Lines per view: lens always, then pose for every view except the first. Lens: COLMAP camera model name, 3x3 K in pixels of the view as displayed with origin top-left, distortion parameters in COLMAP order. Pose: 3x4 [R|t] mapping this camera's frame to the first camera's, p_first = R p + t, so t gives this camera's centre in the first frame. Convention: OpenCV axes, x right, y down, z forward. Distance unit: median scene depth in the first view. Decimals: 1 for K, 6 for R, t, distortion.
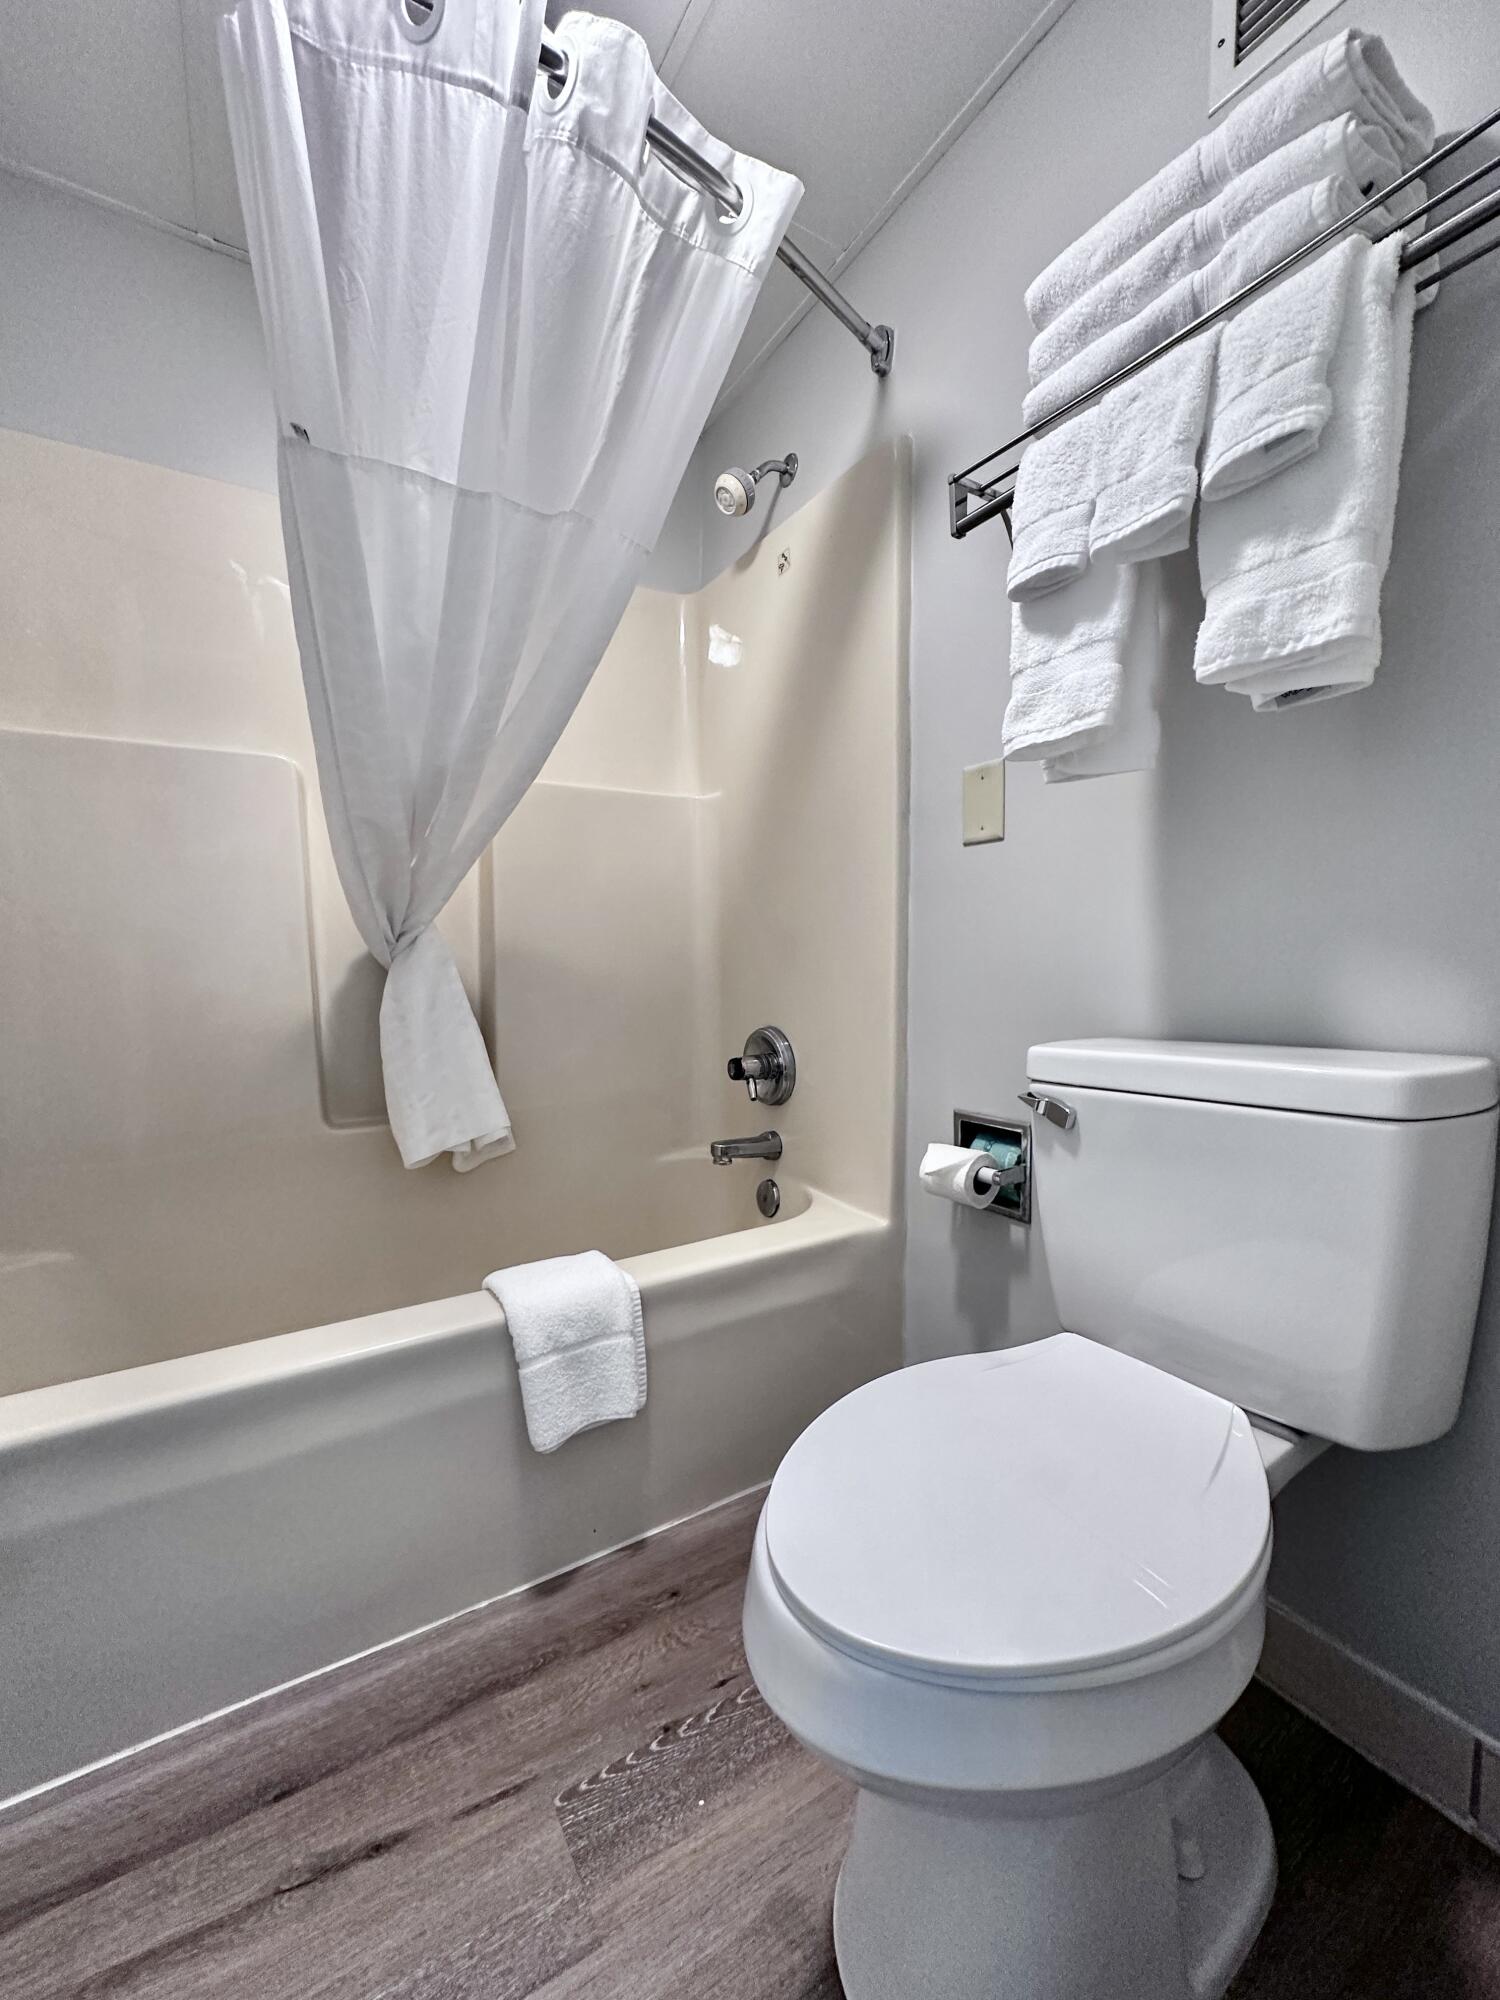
lens RADIAL K [[793.6, 0, 747.8], [0, 793.6, 1000.1], [0, 0, 1]] dist [-0.001240, -0.000046]
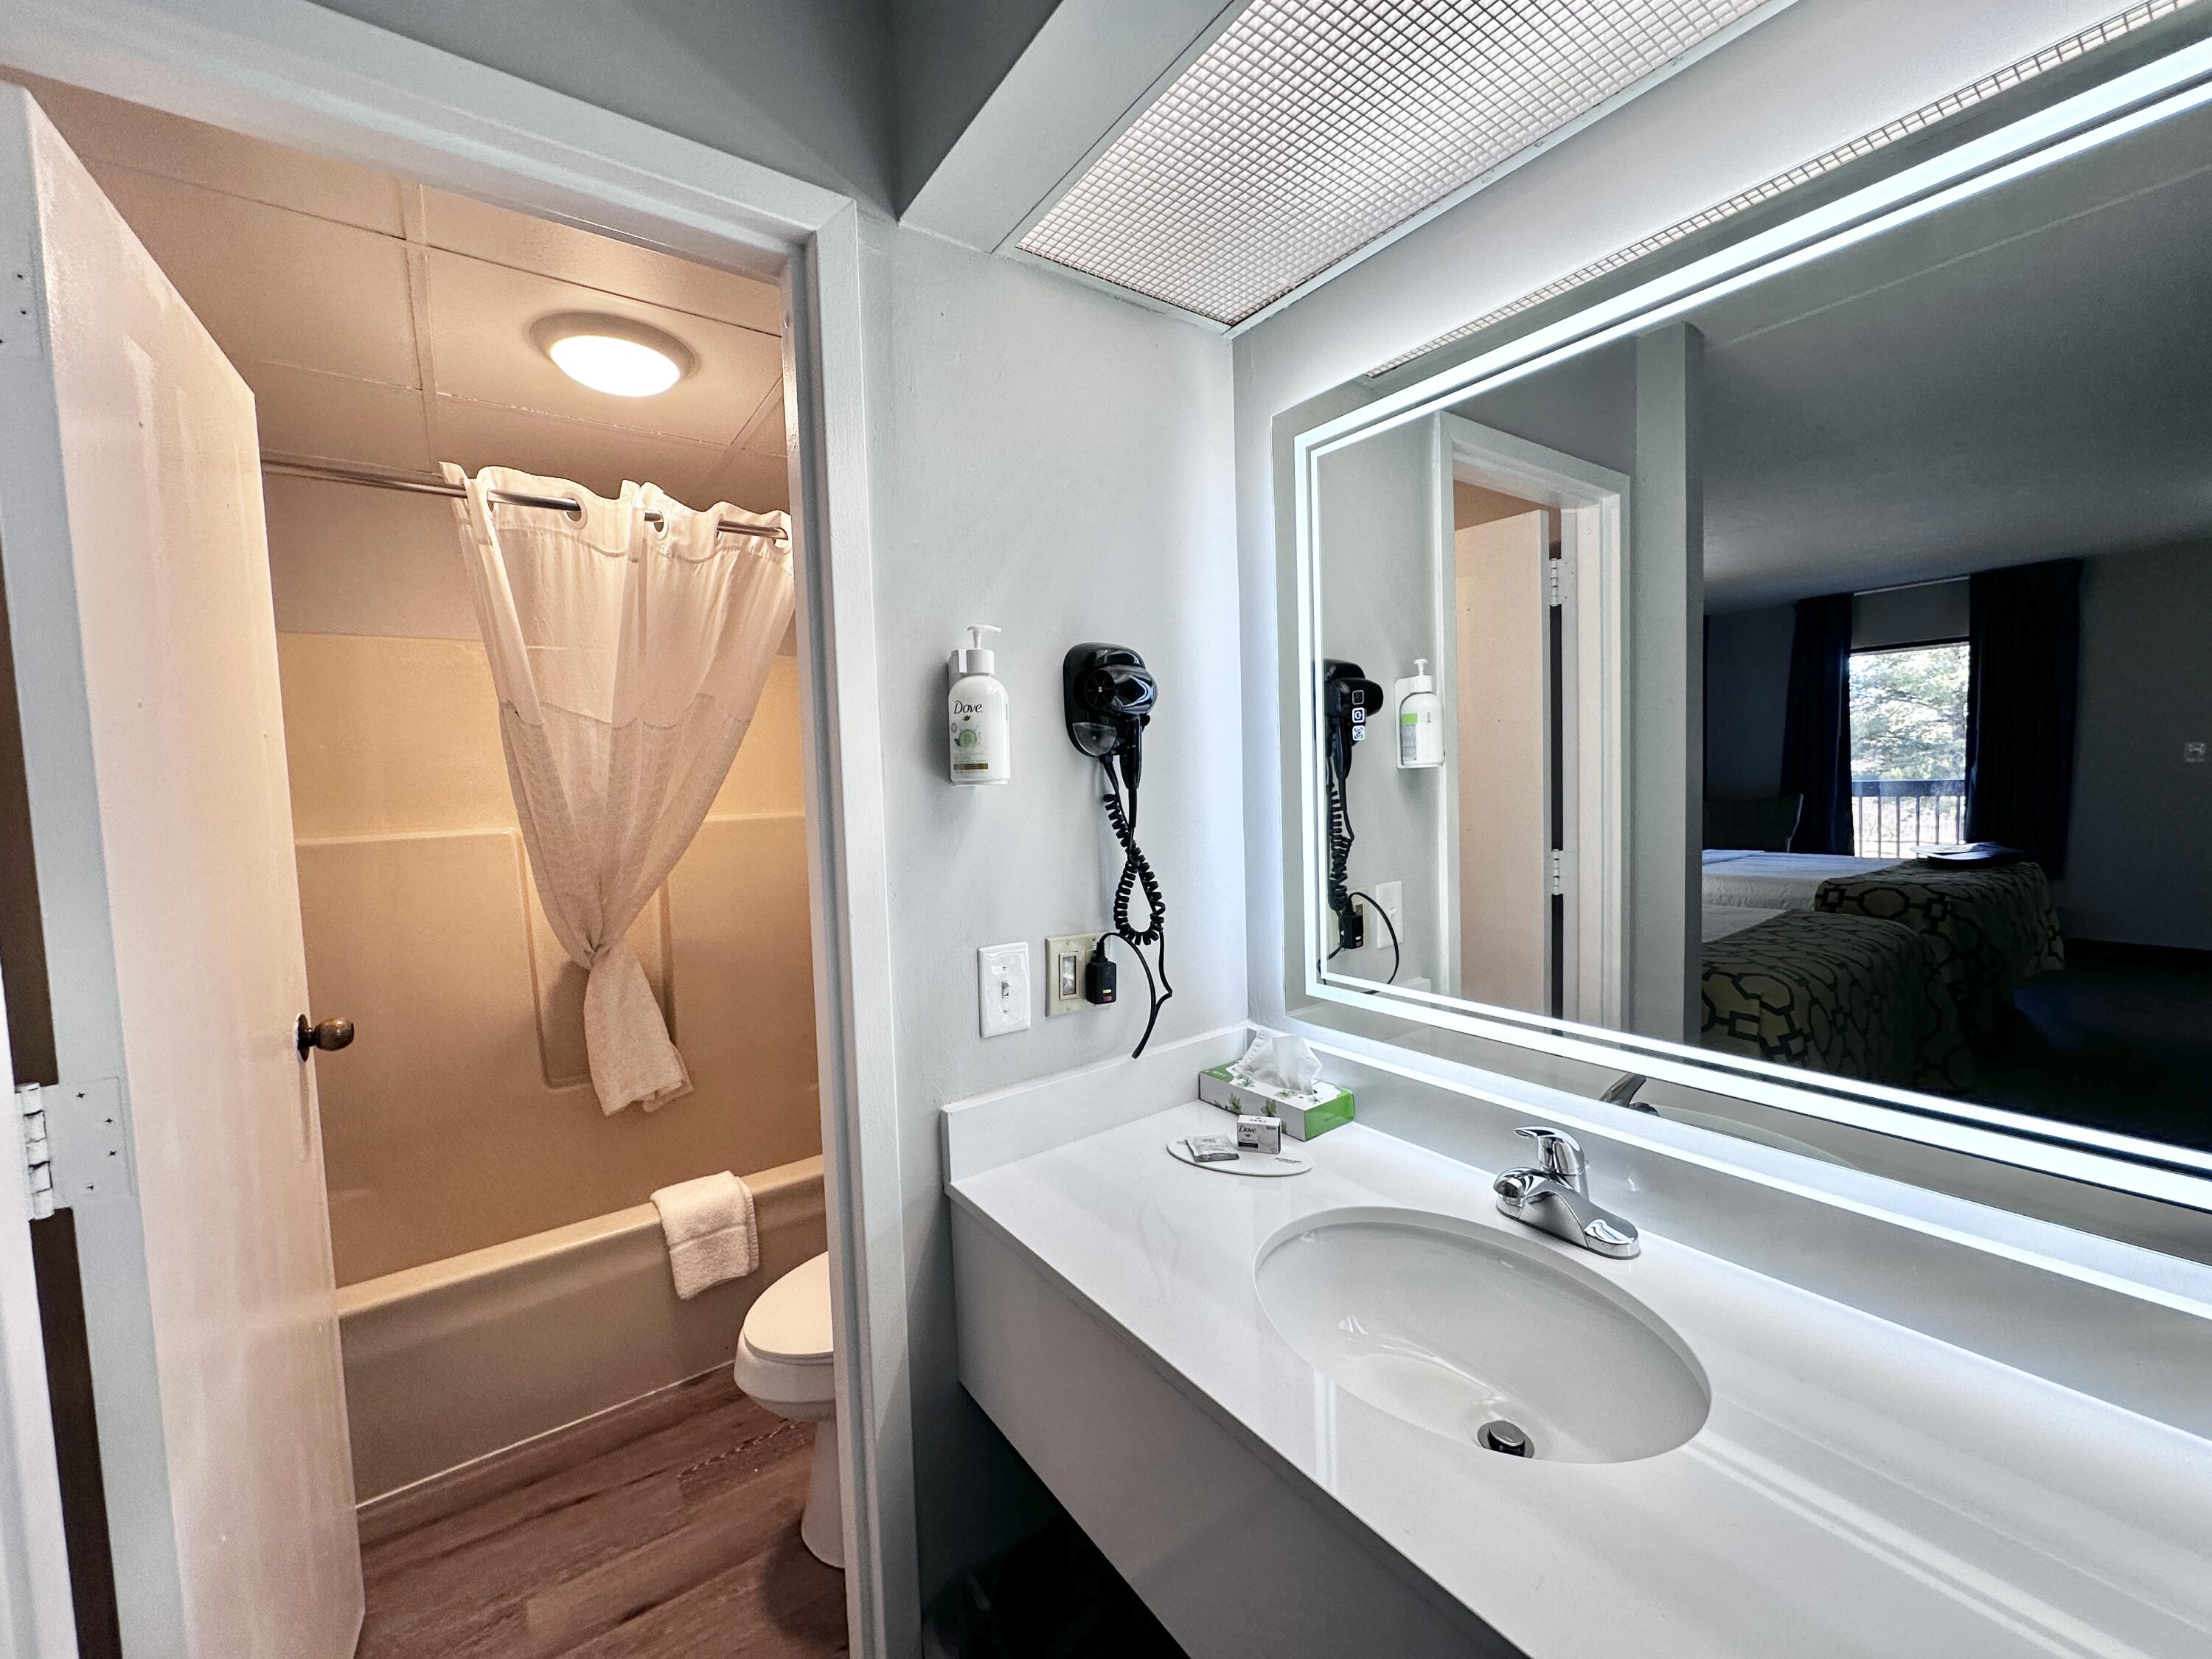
lens RADIAL K [[877.7, 0, 1107.2], [0, 877.7, 830.5], [0, 0, 1]] dist [-0.001240, -0.000046]
pose [[0.997087, -0.028504, 0.070742, 0.529477], [0.028024, 0.999577, 0.007765, -0.409134], [-0.070933, -0.005760, 0.997464, -0.907437]]
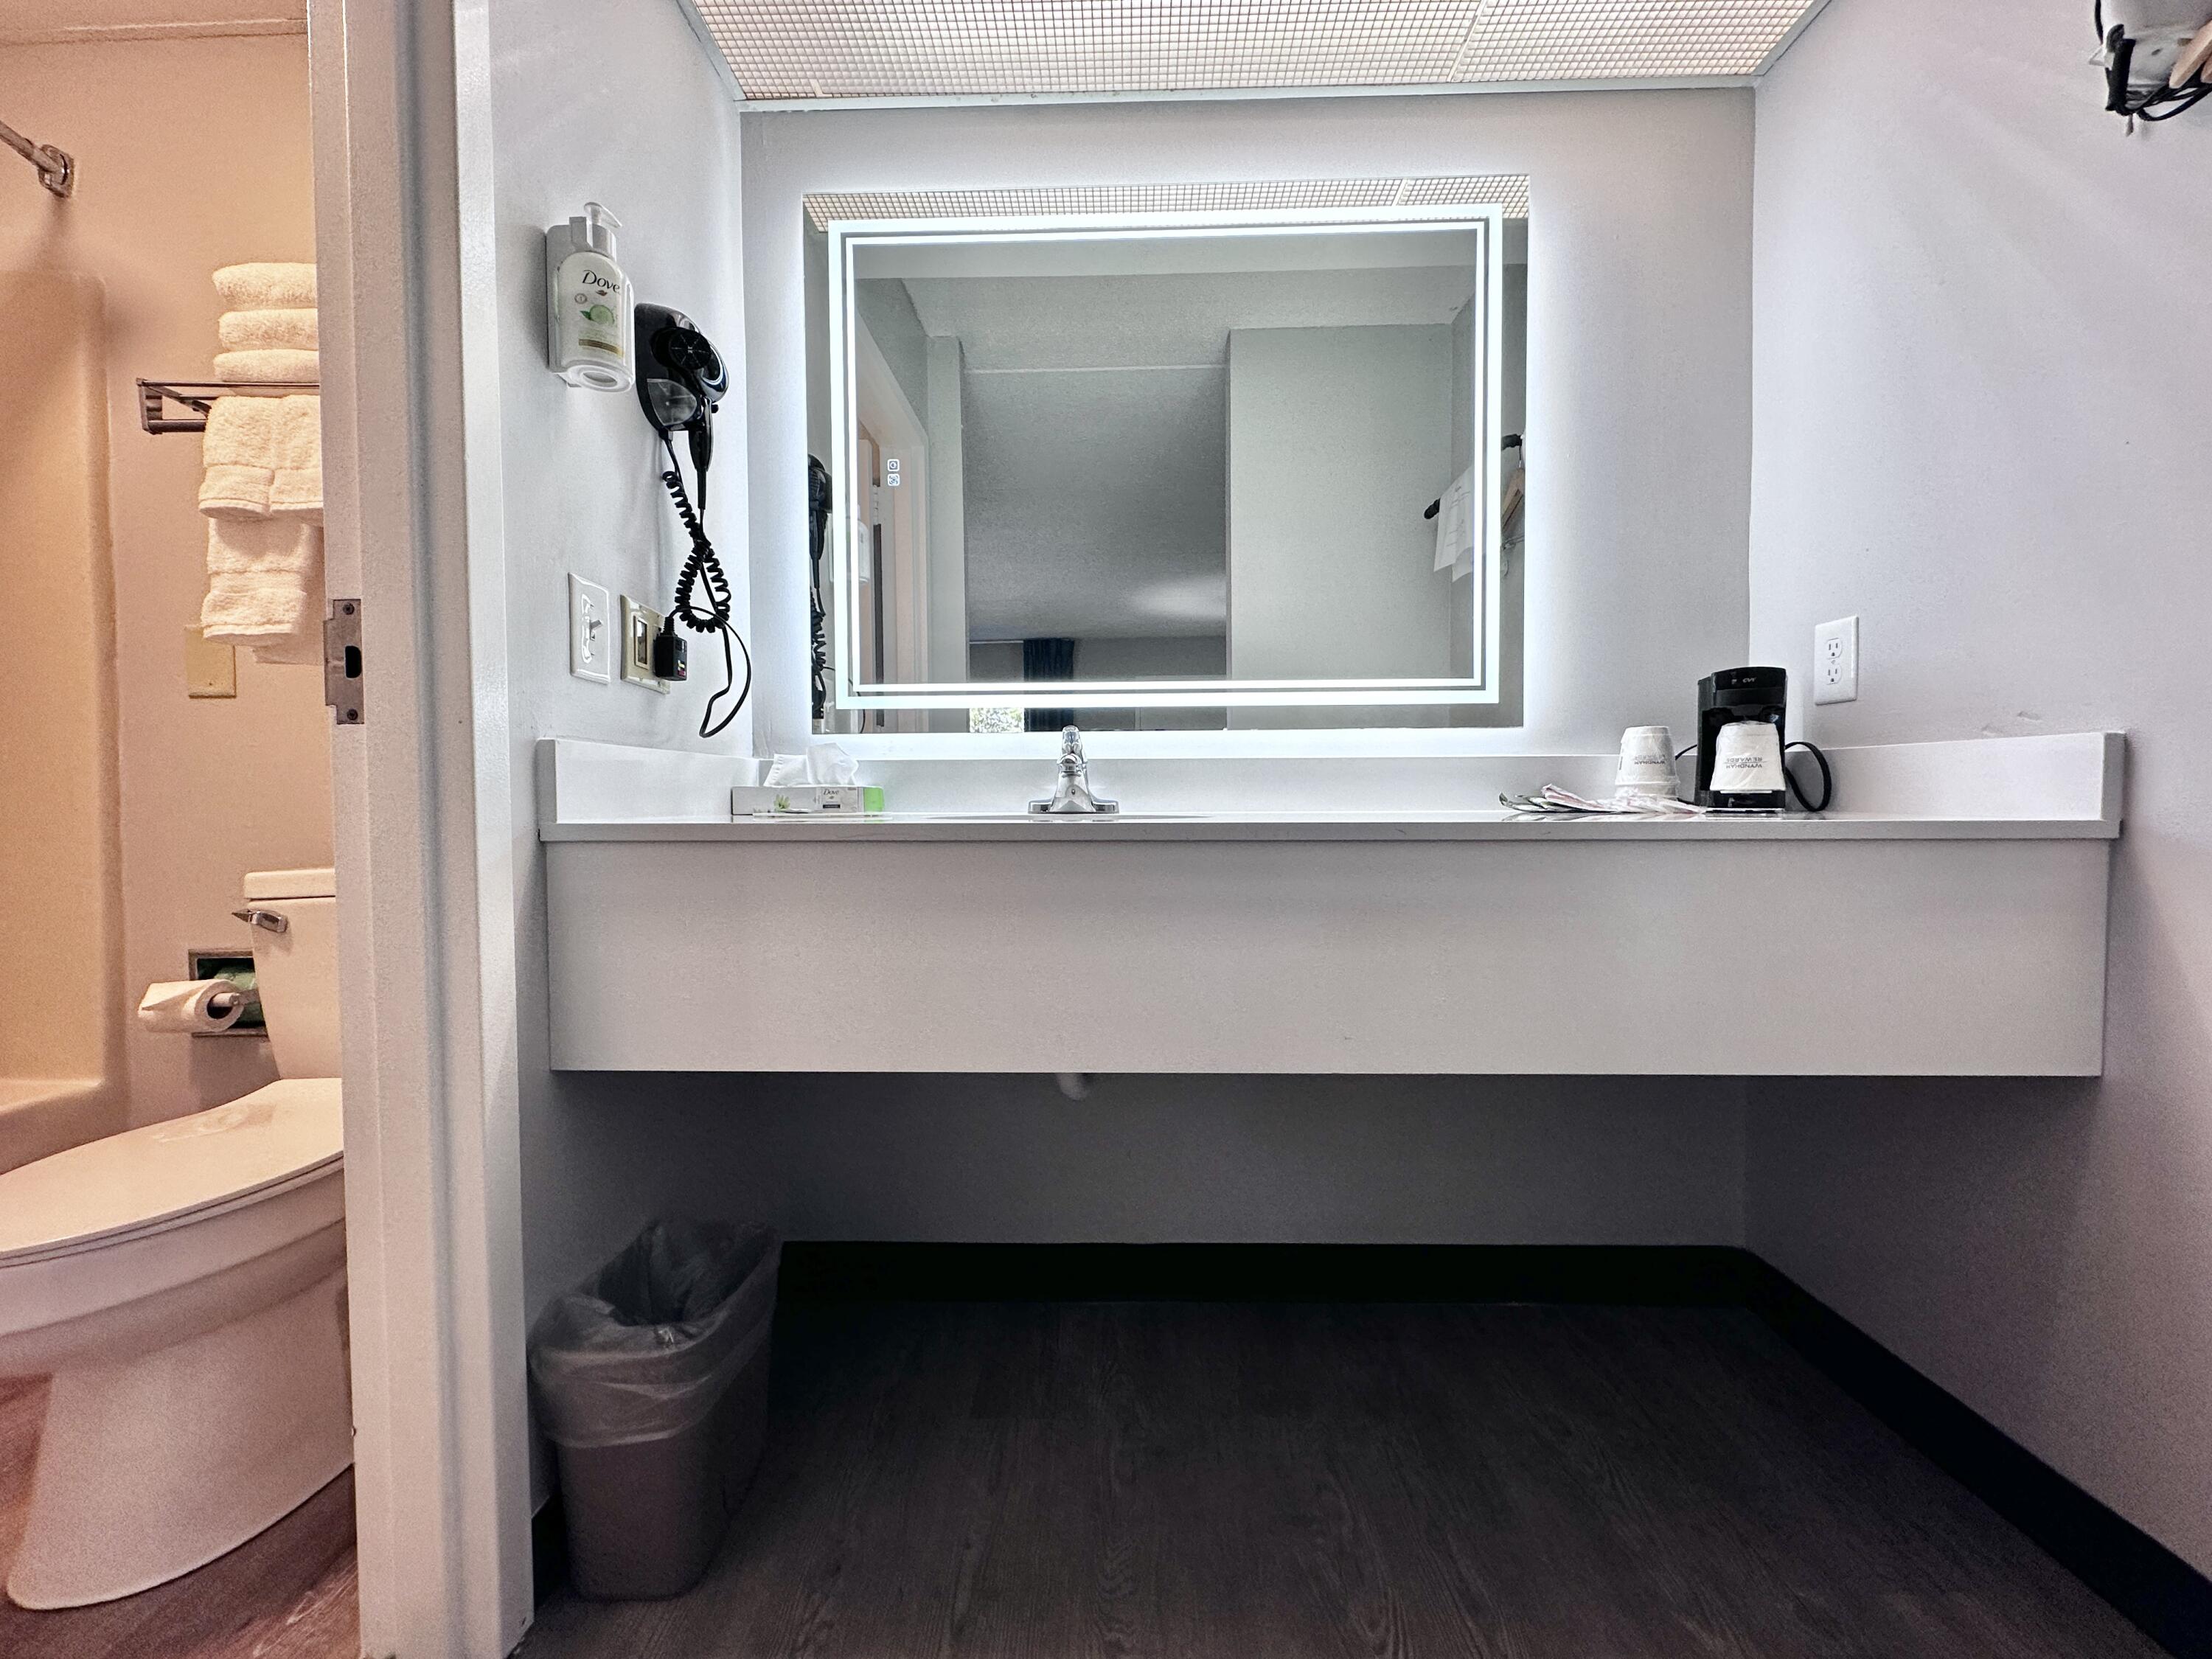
lens RADIAL K [[877.7, 0, 1107.2], [0, 877.7, 830.5], [0, 0, 1]] dist [-0.001240, -0.000046]
pose [[0.547885, -0.018827, 0.836342, -0.047266], [0.047466, 0.998836, -0.008610, 0.063618], [-0.835206, 0.044415, 0.548141, -0.817927]]
